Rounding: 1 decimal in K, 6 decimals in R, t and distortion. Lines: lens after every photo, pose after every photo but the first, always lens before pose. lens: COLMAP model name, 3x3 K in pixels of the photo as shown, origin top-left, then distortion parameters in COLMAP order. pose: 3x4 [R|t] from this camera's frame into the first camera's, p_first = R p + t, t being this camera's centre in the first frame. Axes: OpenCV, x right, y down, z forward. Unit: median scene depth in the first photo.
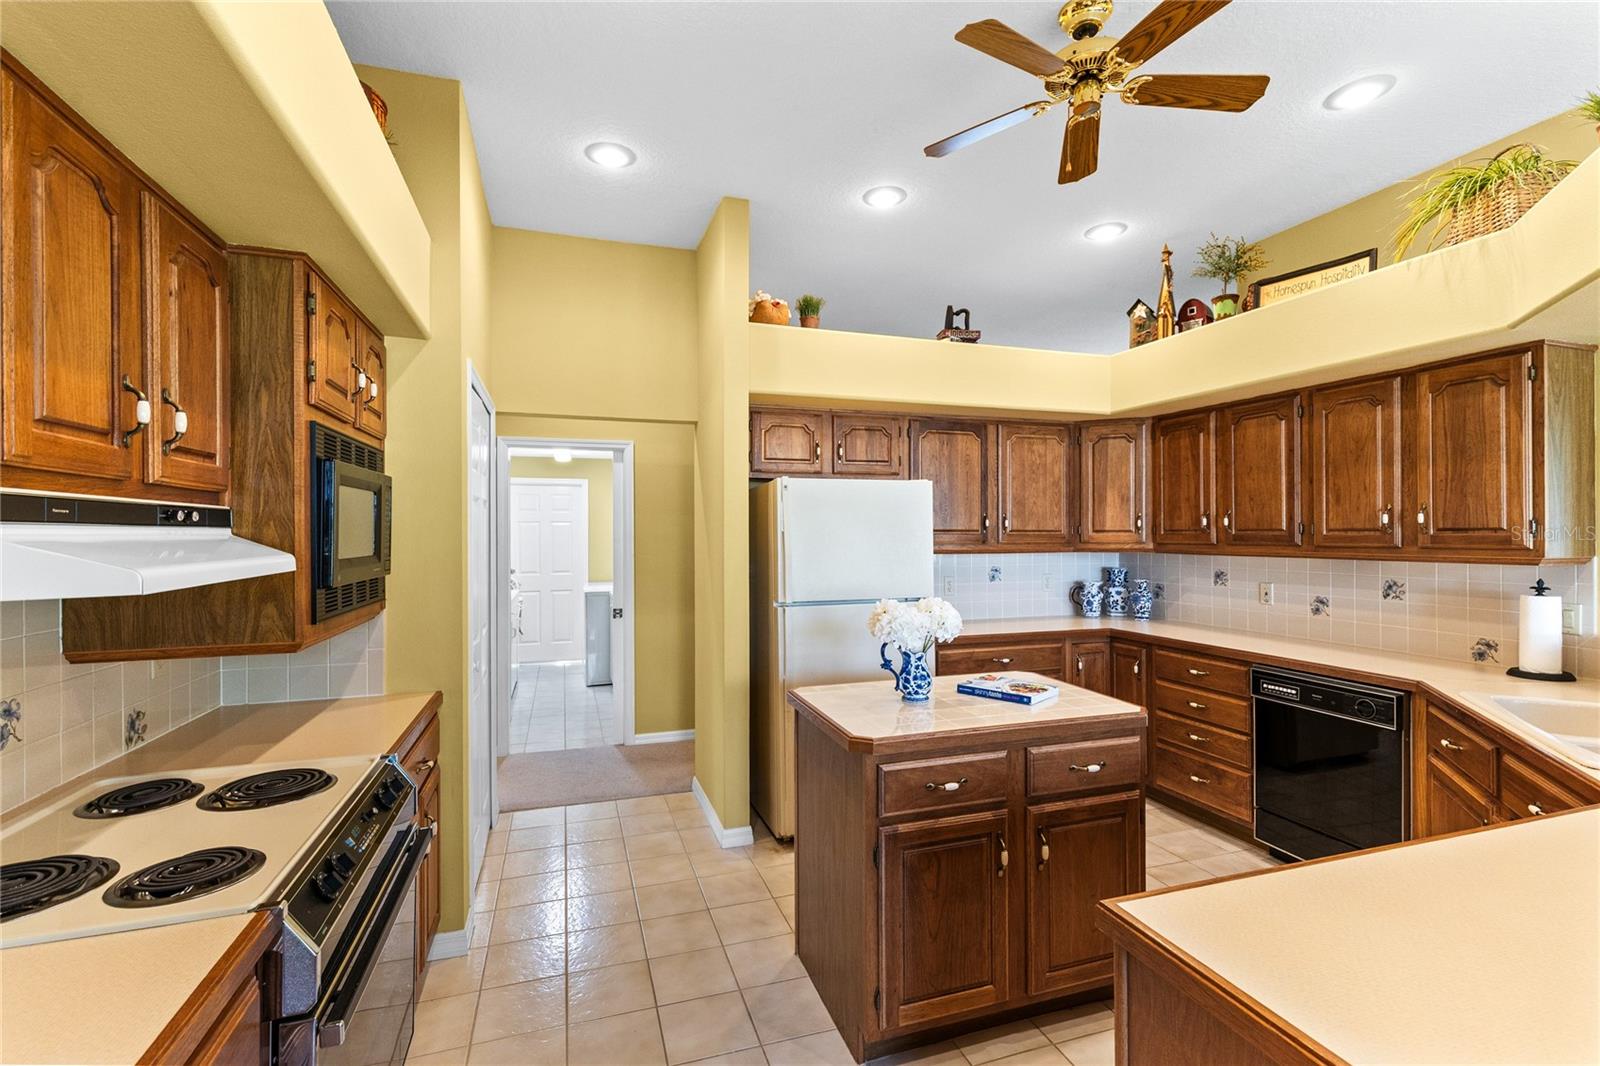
lens RADIAL K [[727.1, 0, 802.7], [0, 727.1, 532.1], [0, 0, 1]] dist [0.012010, -0.001370]
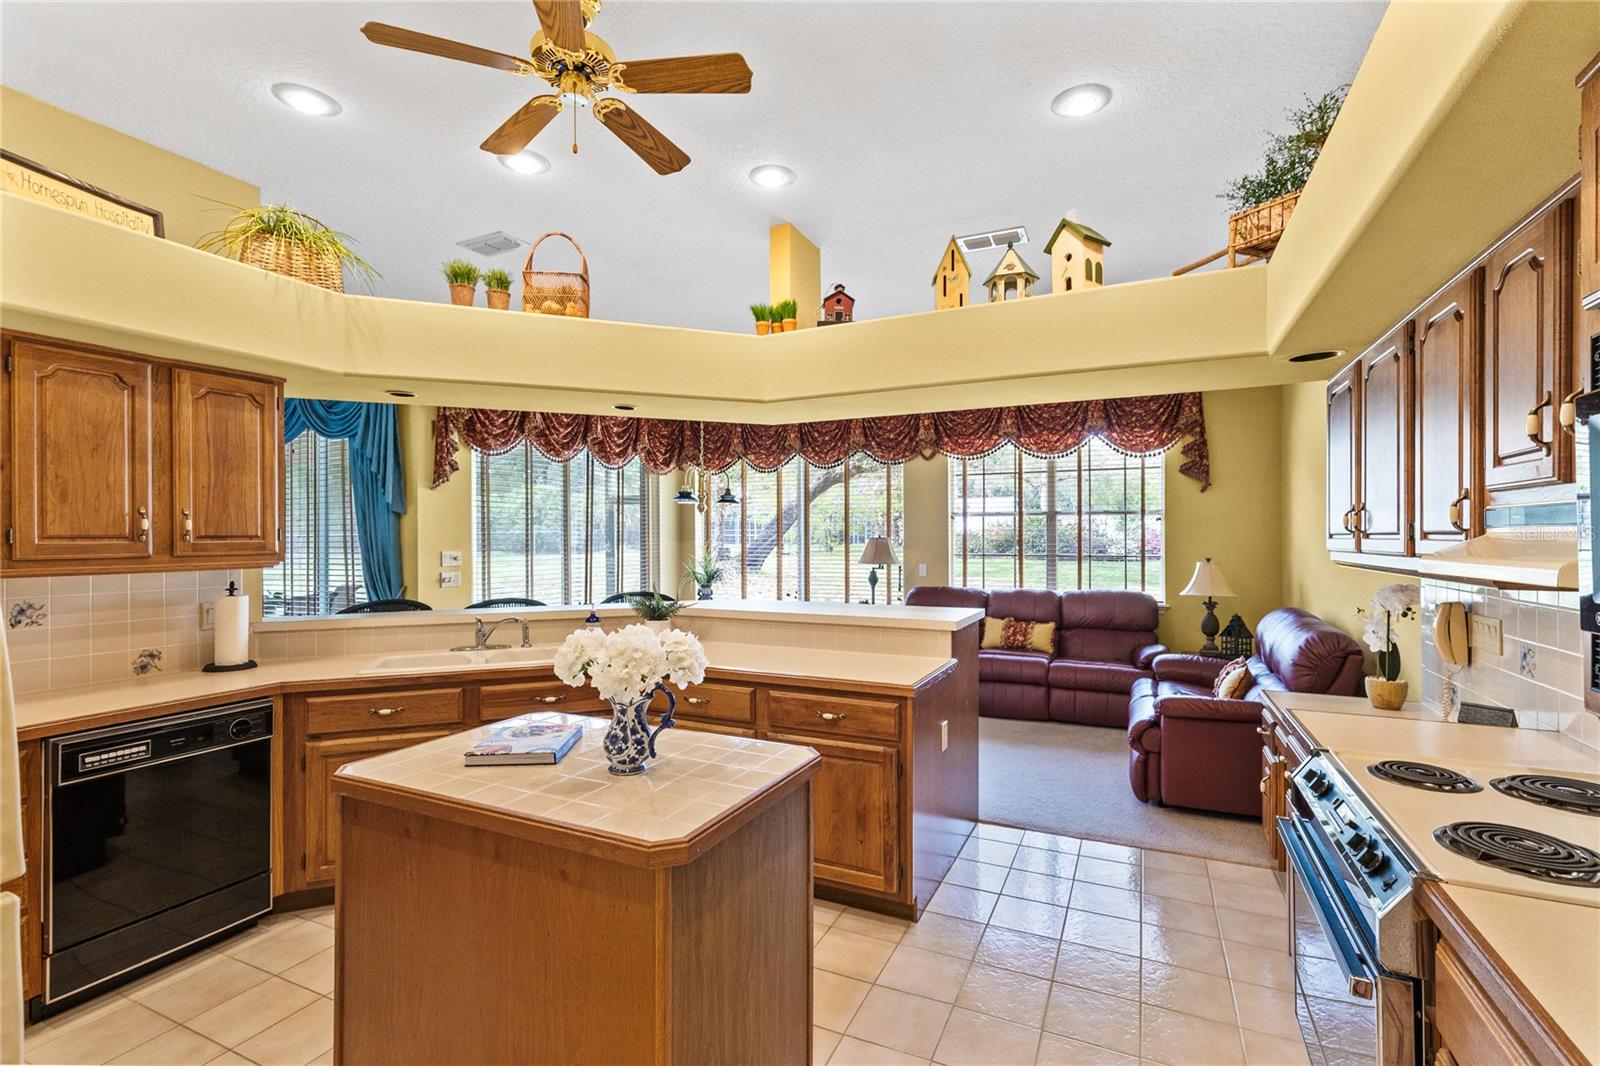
lens RADIAL K [[727.1, 0, 802.9], [0, 727.1, 535.7], [0, 0, 1]] dist [0.012010, -0.001370]
pose [[-0.720080, 0.006716, 0.693859, -0.367134], [0.007007, 0.999973, -0.002407, 0.002843], [-0.693856, 0.003129, -0.720107, 1.089452]]
